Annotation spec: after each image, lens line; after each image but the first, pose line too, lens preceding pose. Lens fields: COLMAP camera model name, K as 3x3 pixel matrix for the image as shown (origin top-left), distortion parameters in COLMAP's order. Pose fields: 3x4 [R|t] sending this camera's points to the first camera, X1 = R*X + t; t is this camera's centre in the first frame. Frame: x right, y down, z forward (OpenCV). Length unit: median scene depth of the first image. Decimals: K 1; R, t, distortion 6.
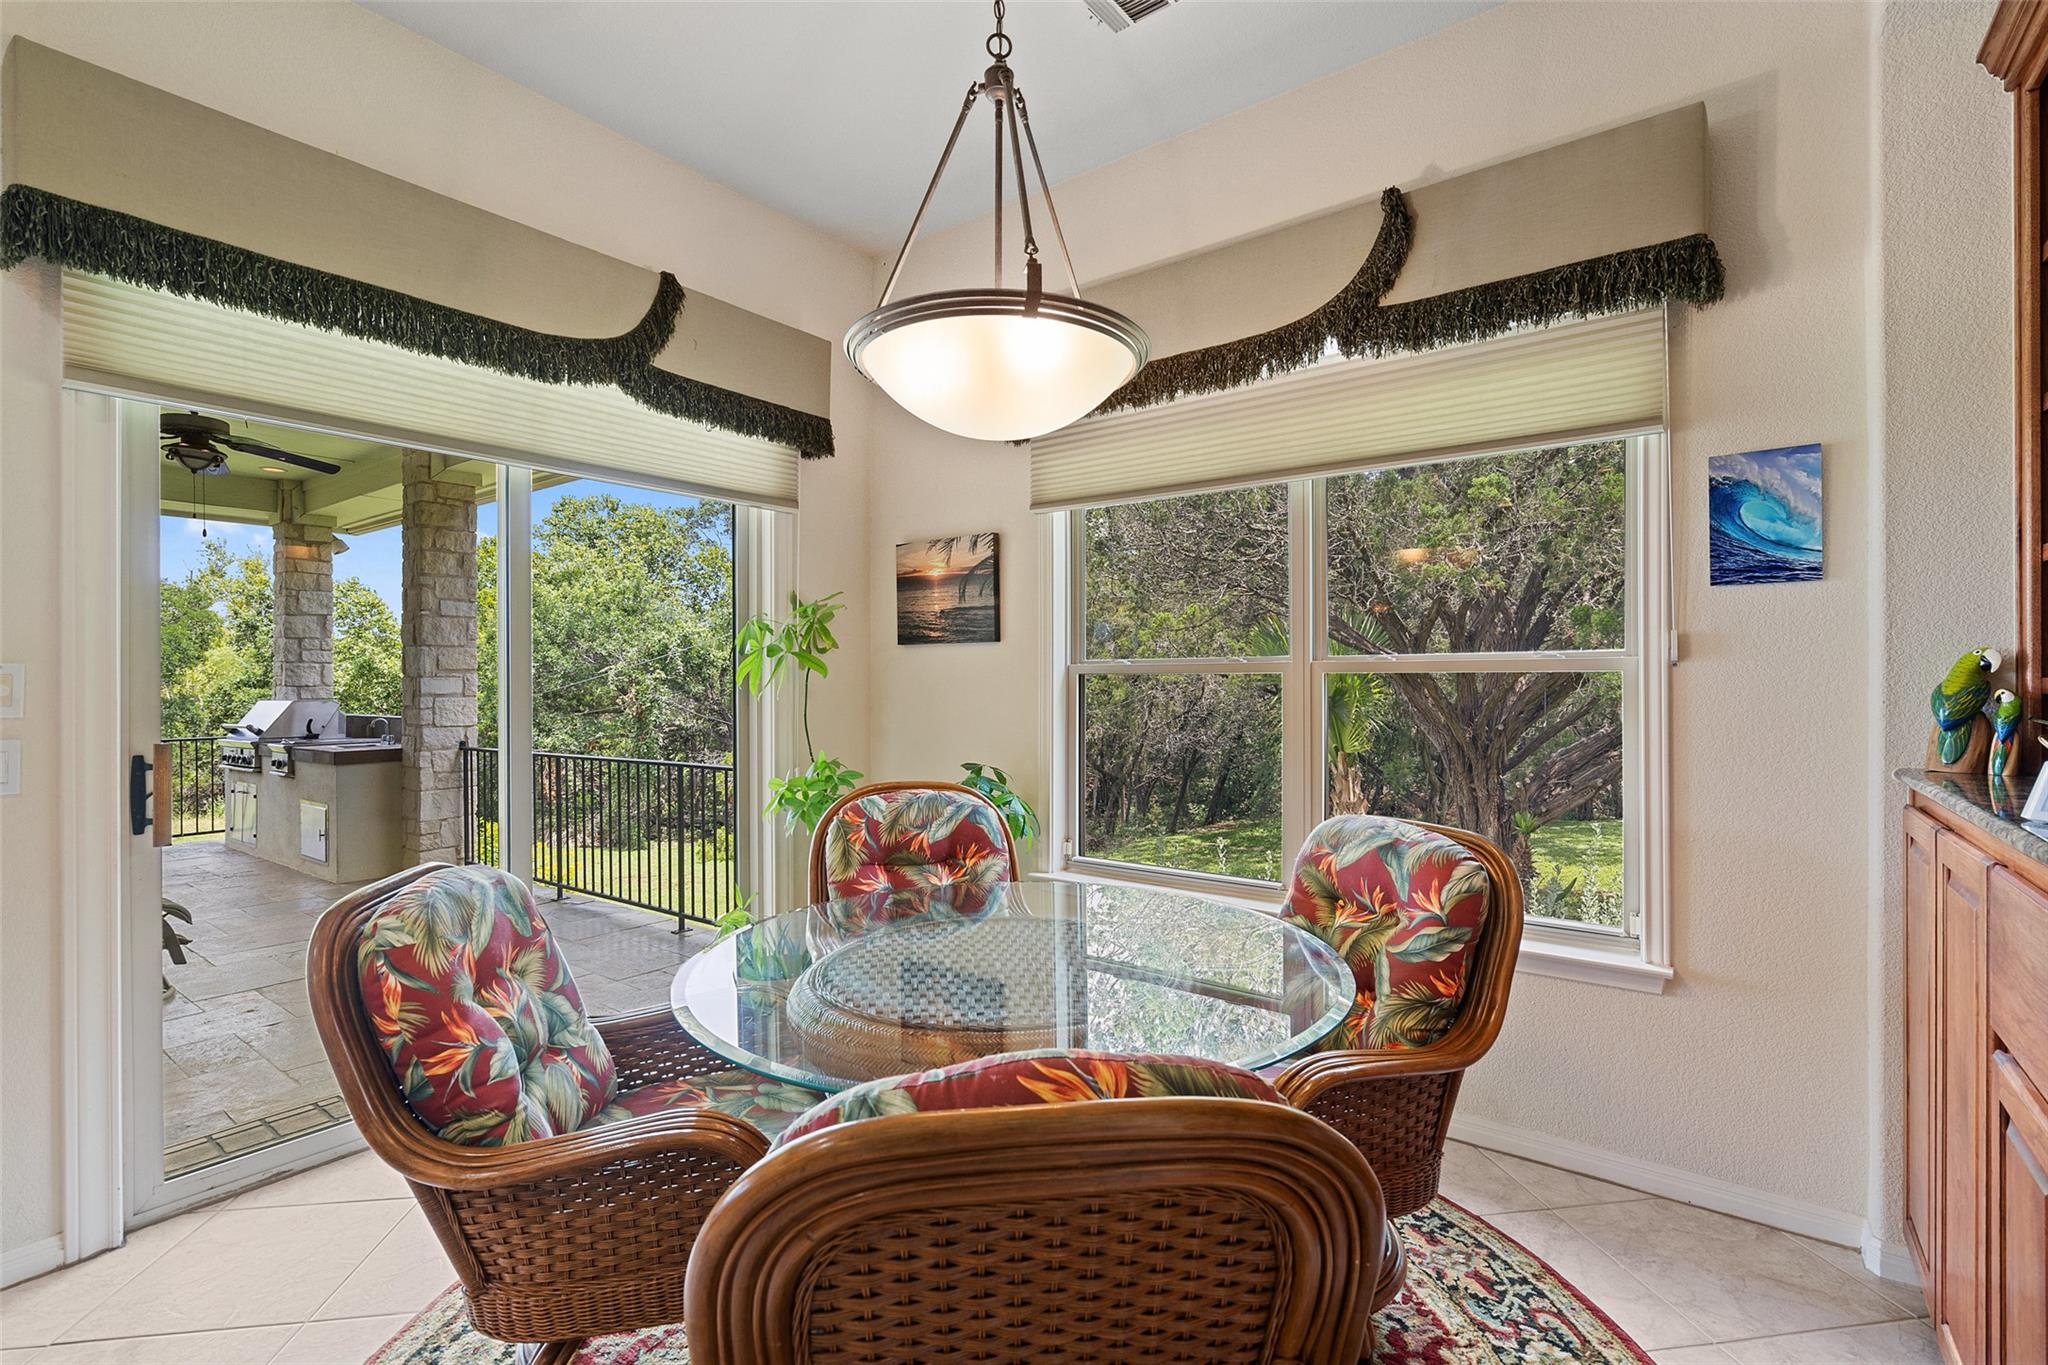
lens RADIAL K [[932.9, 0, 1029.3], [0, 932.9, 682.4], [0, 0, 1]] dist [-0.007581, 0.000319]
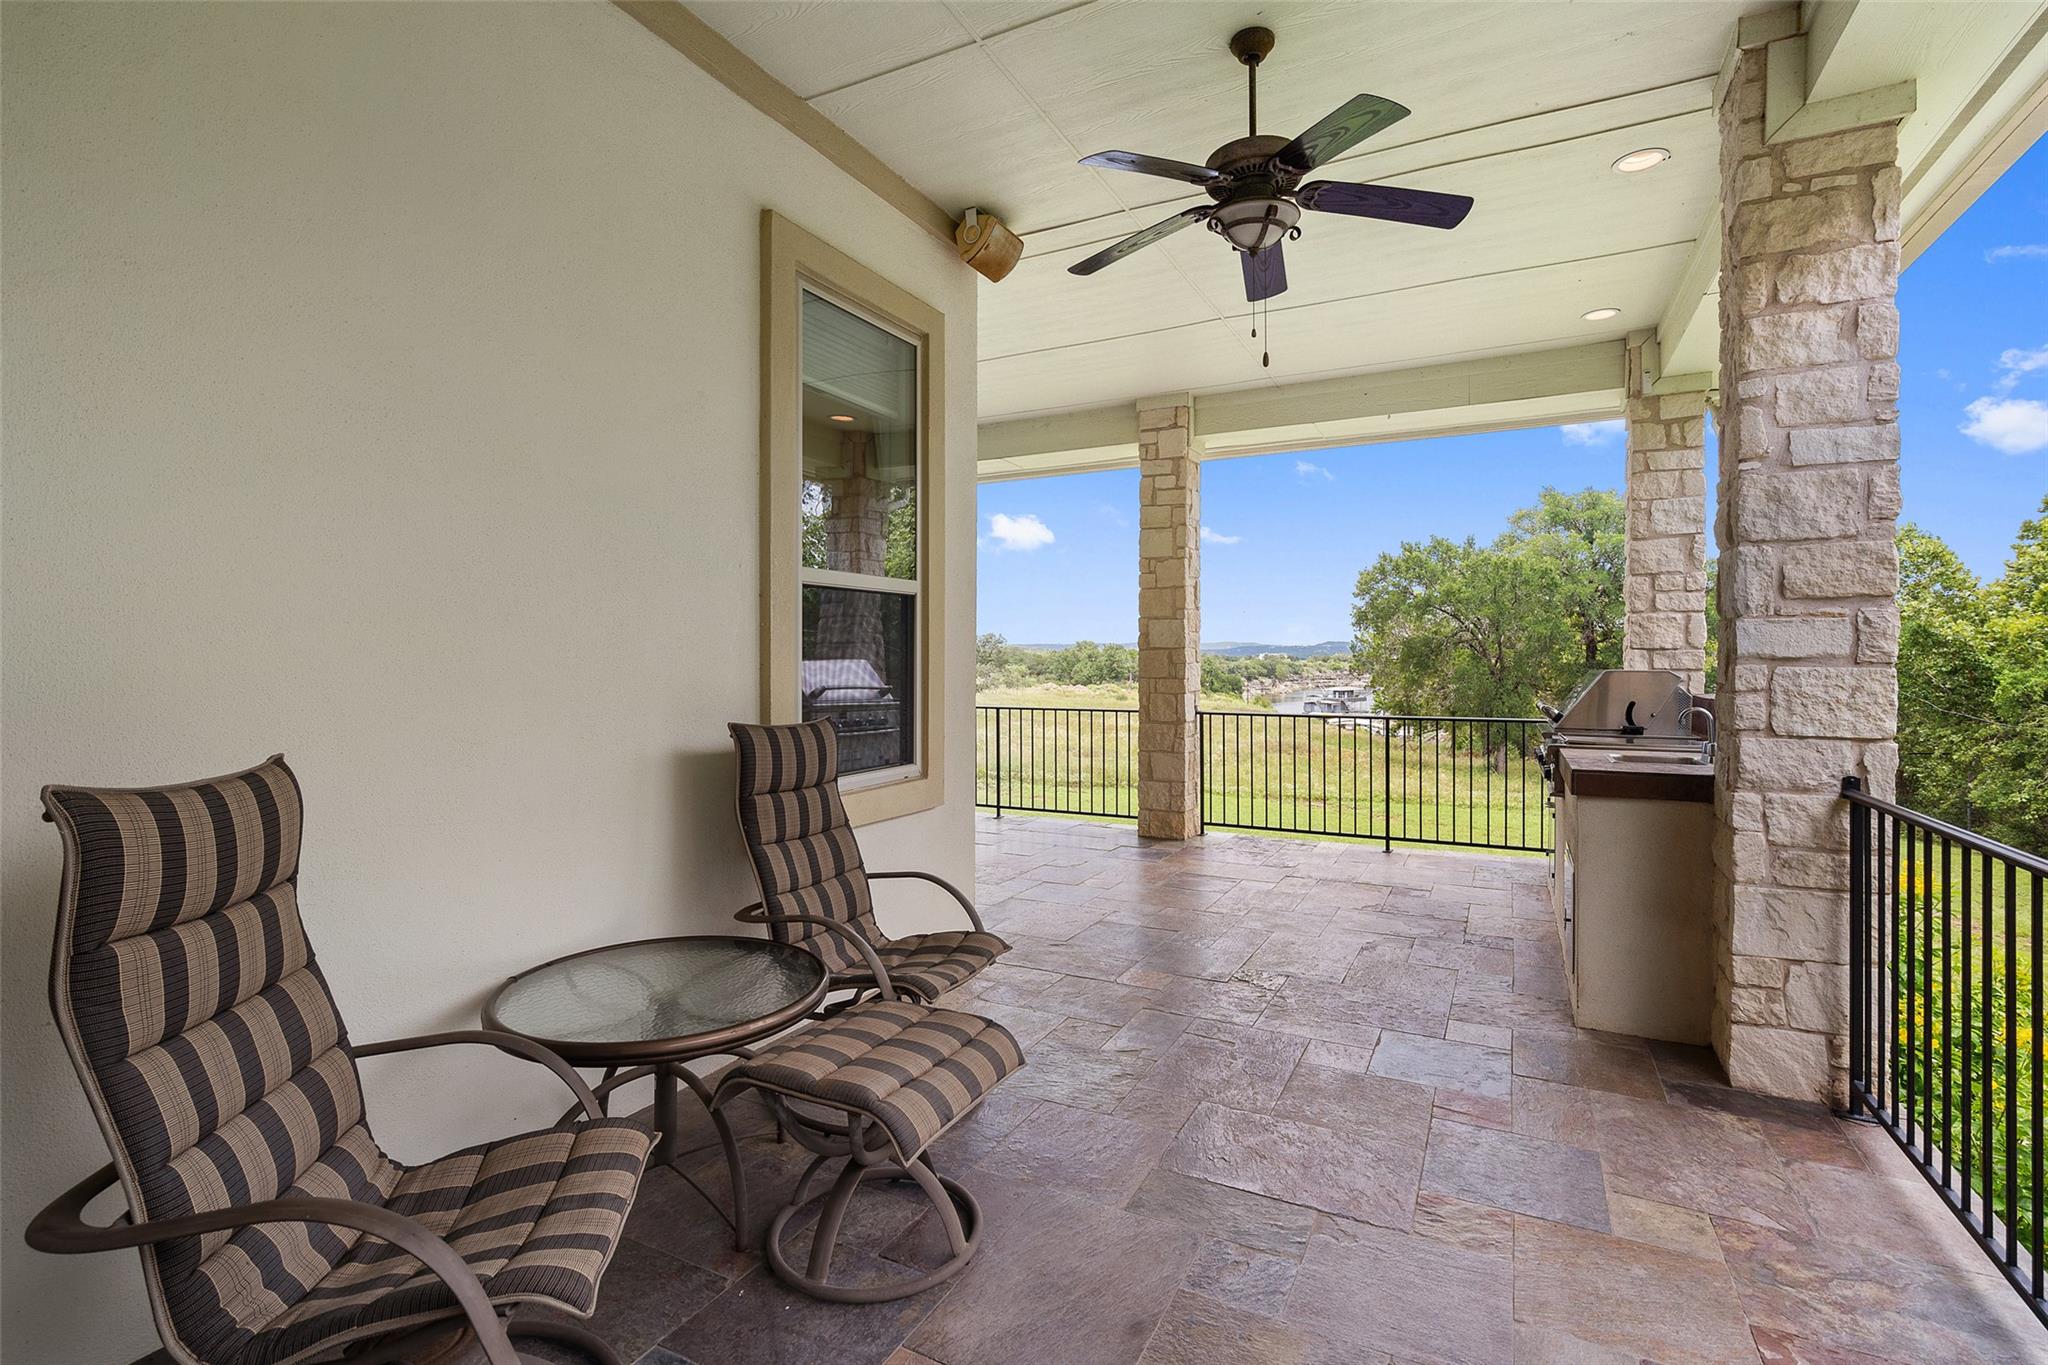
lens RADIAL K [[932.9, 0, 1027.5], [0, 932.9, 669.9], [0, 0, 1]] dist [-0.007581, 0.000319]
pose [[0.160259, 0.013776, -0.986979, -0.277557], [0.000413, 0.999902, 0.014023, 0.012145], [0.987075, -0.002655, 0.160238, 0.594608]]
